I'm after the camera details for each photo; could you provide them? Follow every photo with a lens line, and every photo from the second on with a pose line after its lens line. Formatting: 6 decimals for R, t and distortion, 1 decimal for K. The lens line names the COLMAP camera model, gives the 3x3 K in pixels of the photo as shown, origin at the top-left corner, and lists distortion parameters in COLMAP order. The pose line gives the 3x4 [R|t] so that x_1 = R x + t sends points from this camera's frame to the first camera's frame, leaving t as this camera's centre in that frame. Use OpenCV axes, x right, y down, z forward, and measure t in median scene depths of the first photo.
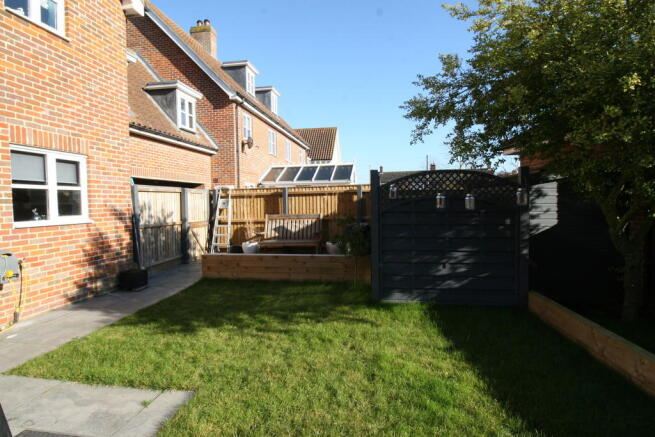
lens RADIAL K [[357.9, 0, 327.5], [0, 357.9, 218.5], [0, 0, 1]] dist [-0.004641, -0.000411]
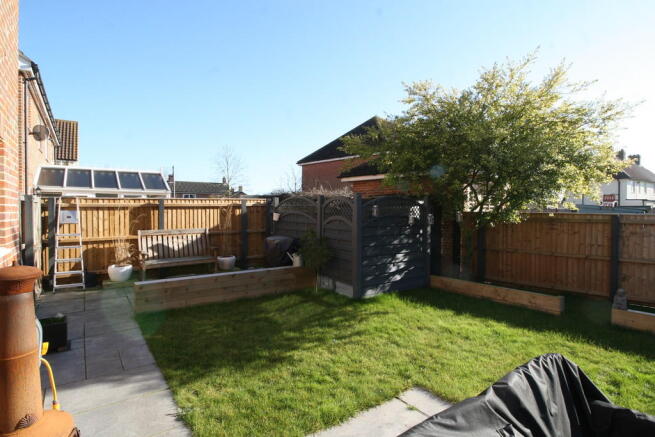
lens RADIAL K [[345.2, 0, 327.5], [0, 345.2, 218.5], [0, 0, 1]] dist [-0.006652, -0.000656]
pose [[0.700551, 0.001088, 0.713601, -0.446291], [0.021306, 0.999521, -0.022440, -0.012110], [-0.713284, 0.030924, 0.700193, 0.135026]]
